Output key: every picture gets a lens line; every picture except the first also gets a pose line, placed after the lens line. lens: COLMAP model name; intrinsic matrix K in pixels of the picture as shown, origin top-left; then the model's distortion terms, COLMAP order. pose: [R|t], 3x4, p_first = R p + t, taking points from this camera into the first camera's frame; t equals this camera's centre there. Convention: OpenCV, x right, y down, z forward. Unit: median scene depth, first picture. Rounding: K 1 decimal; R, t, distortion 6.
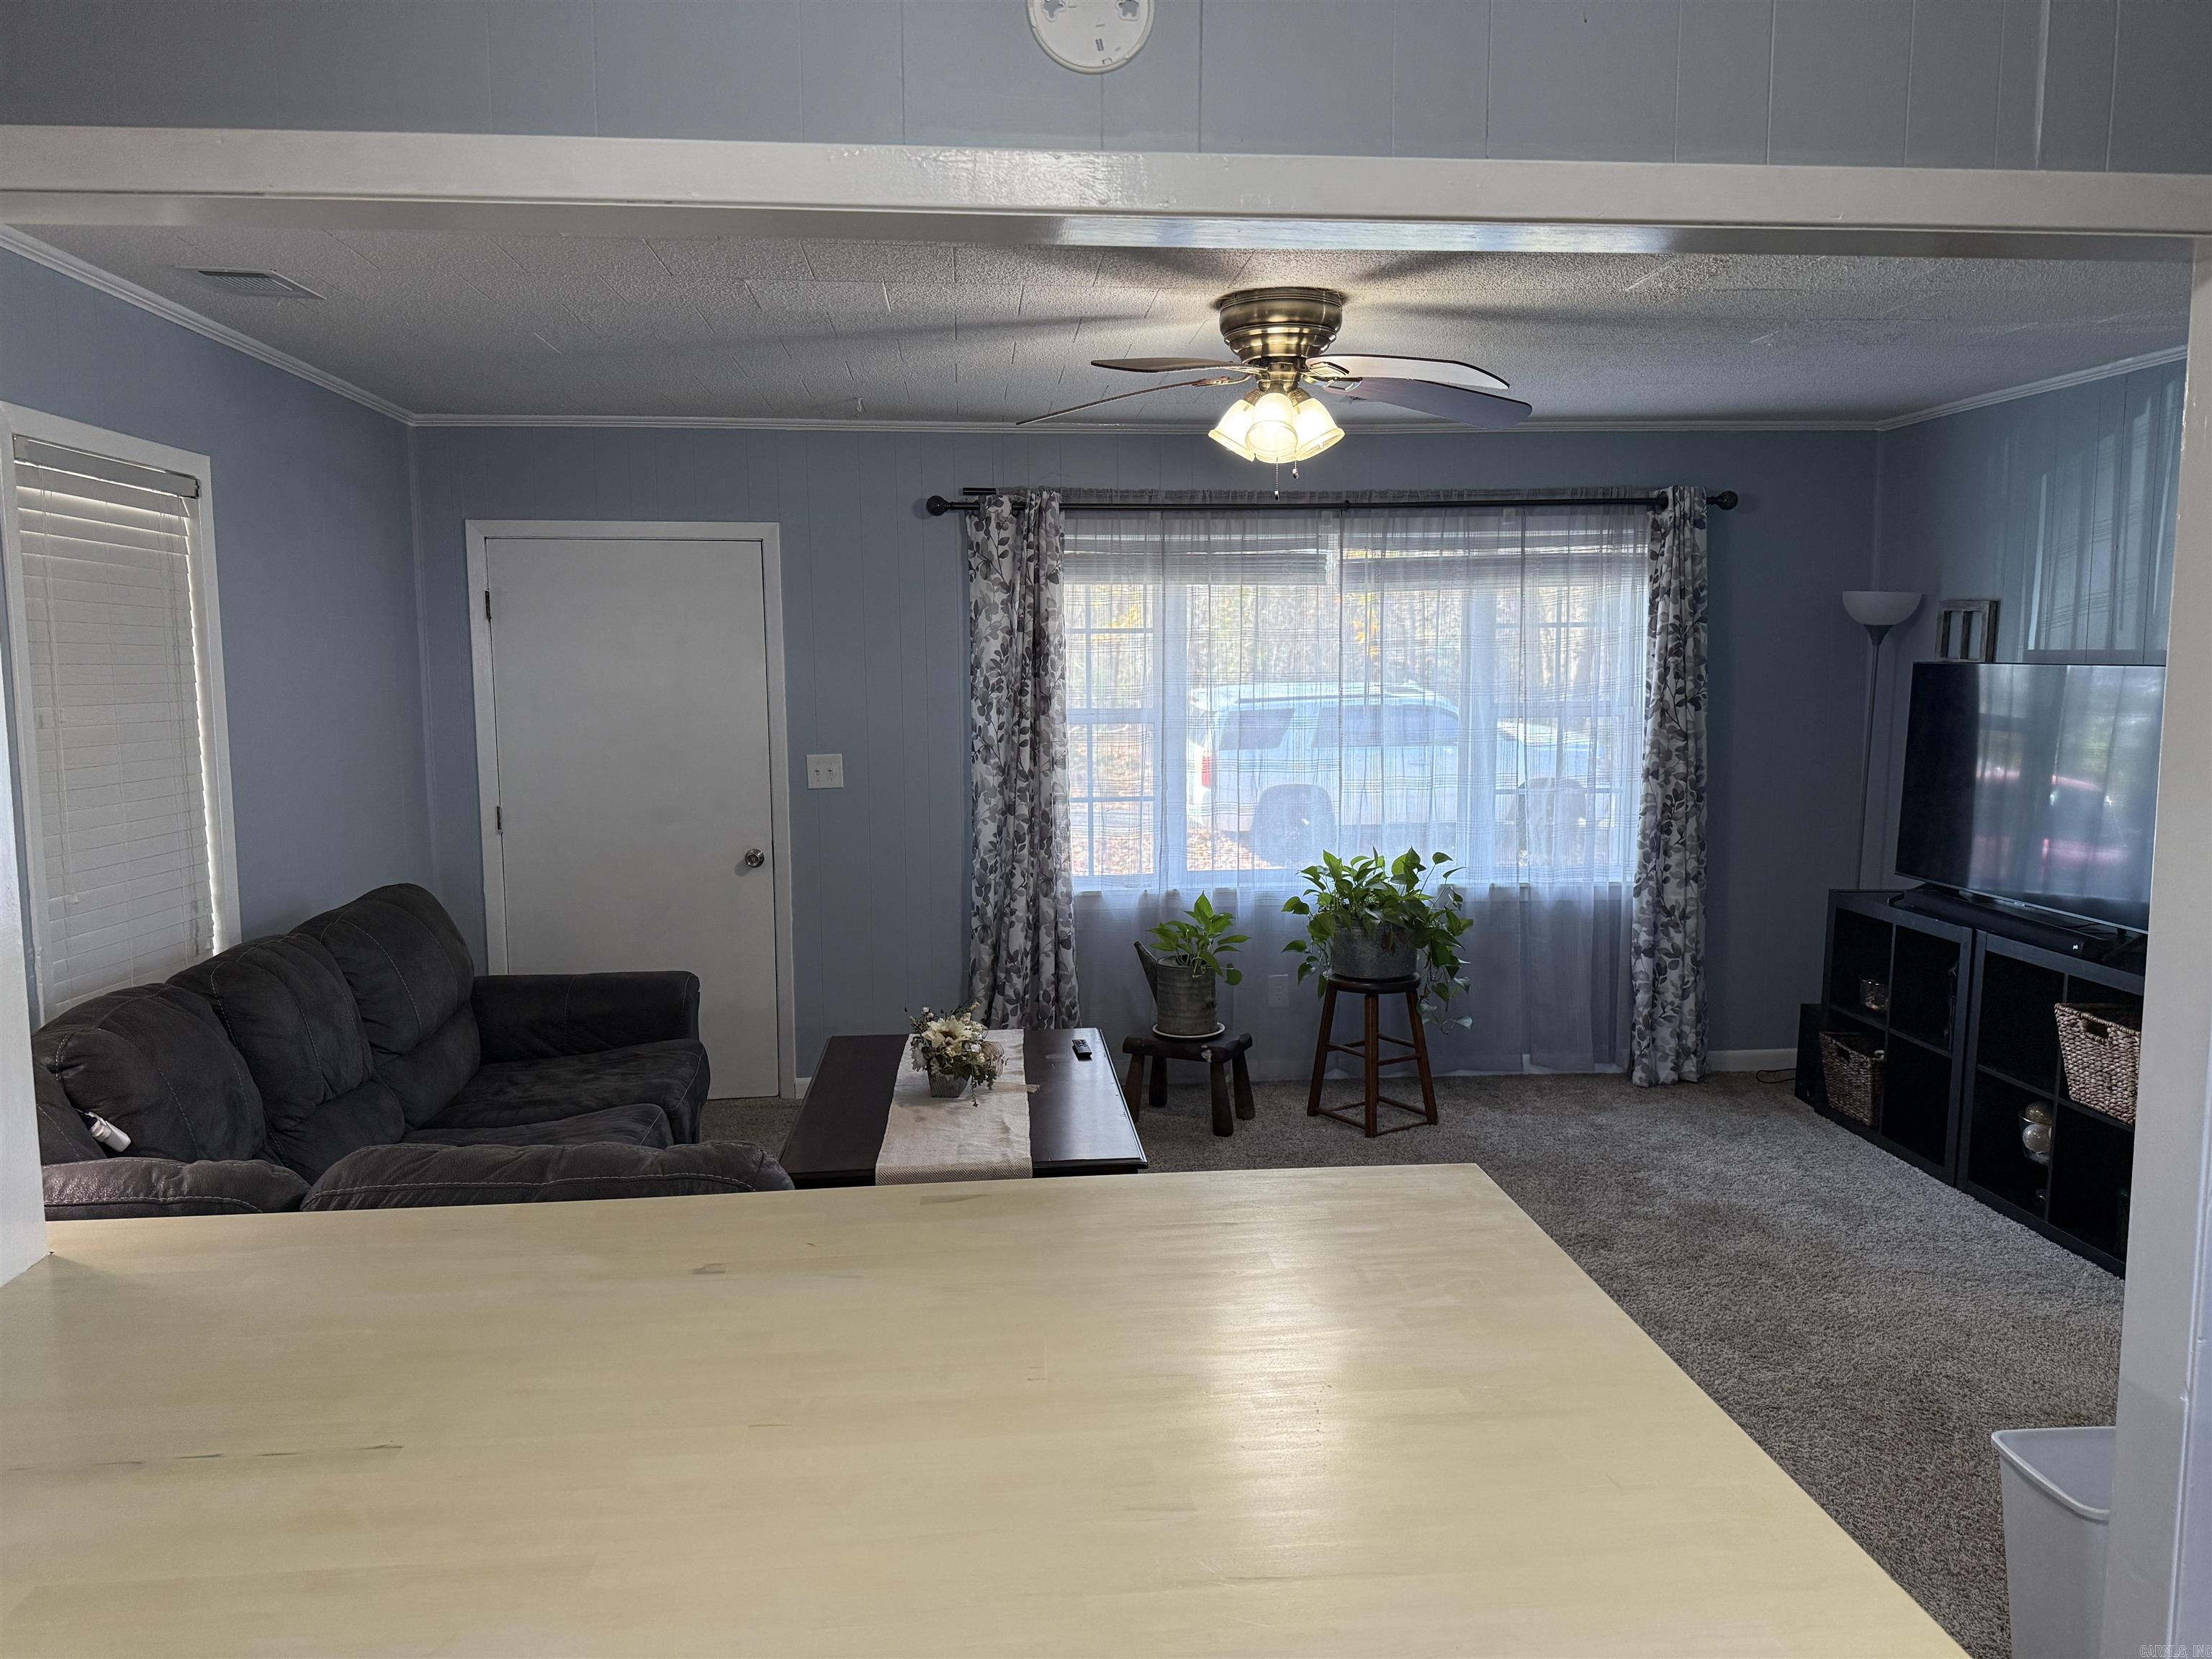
lens RADIAL K [[1551.9, 0, 1106.0], [0, 1551.9, 829.5], [0, 0, 1]] dist [0.035443, -0.000763]
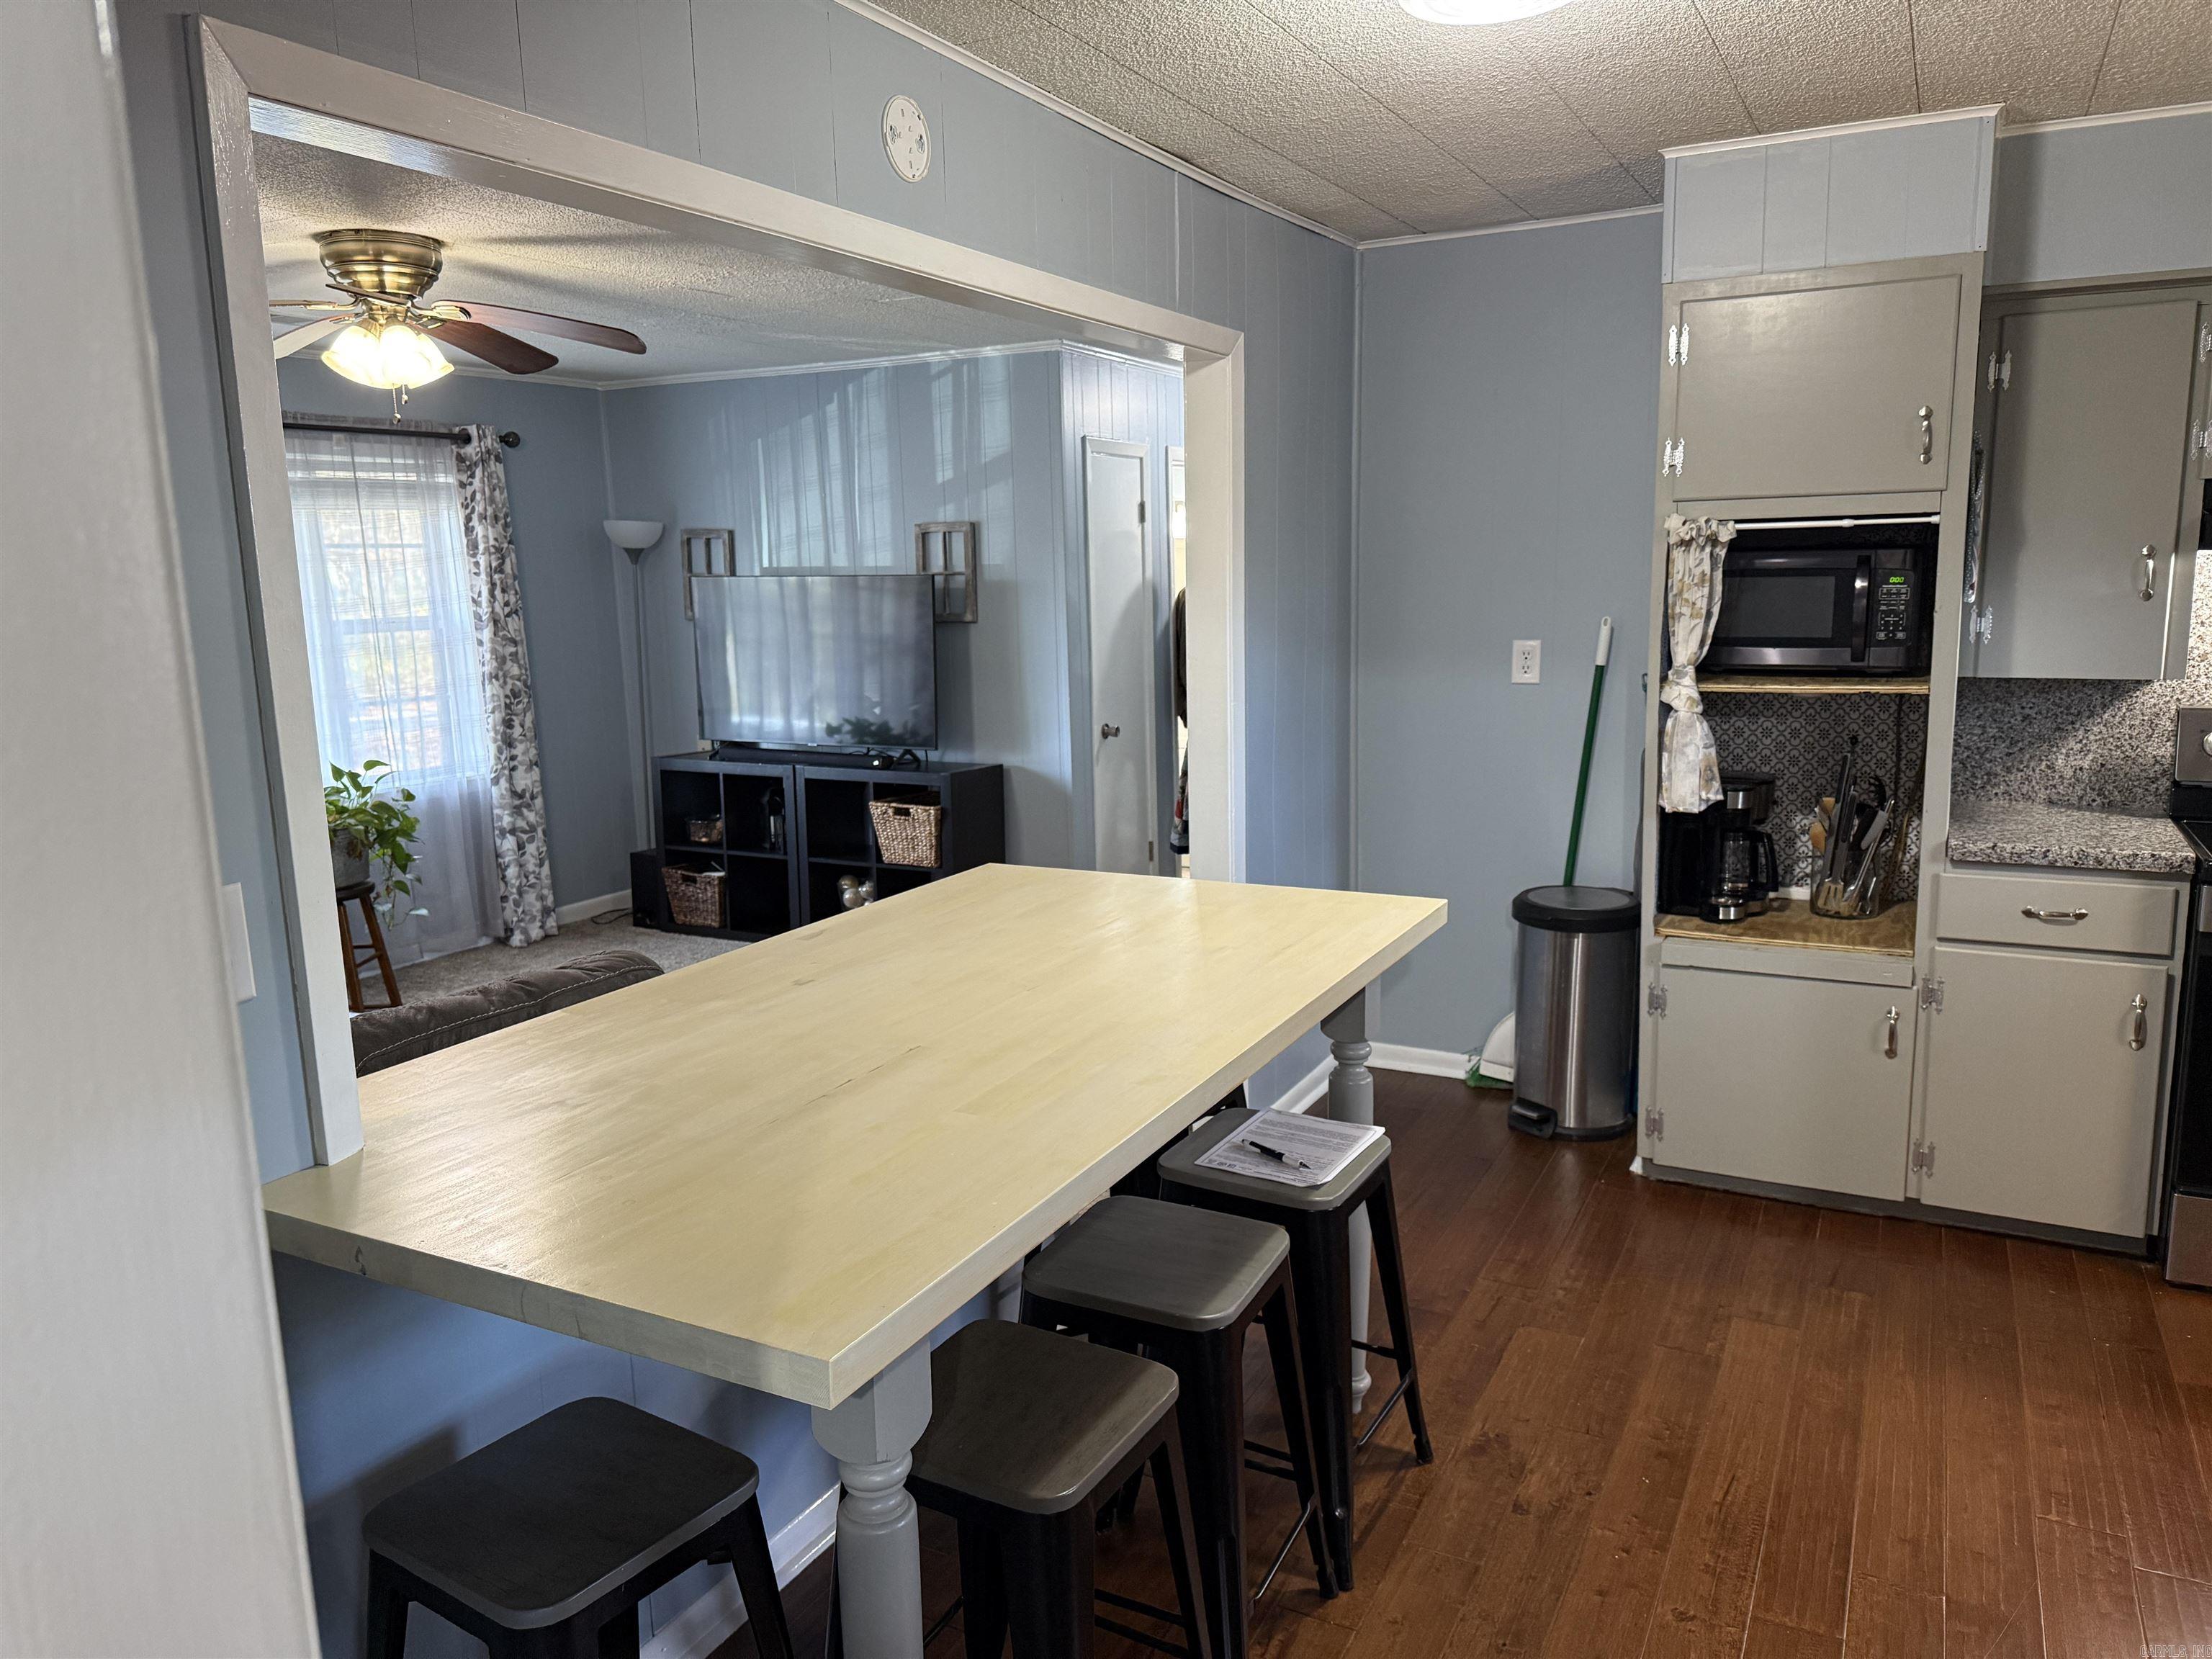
lens RADIAL K [[1551.7, 0, 1106.4], [0, 1551.7, 819.6], [0, 0, 1]] dist [0.022376, -0.027086]
pose [[0.549341, -0.139294, 0.823907, -0.360523], [0.108668, 0.989543, 0.094843, 0.008512], [-0.828502, 0.037432, 0.558733, -0.009505]]
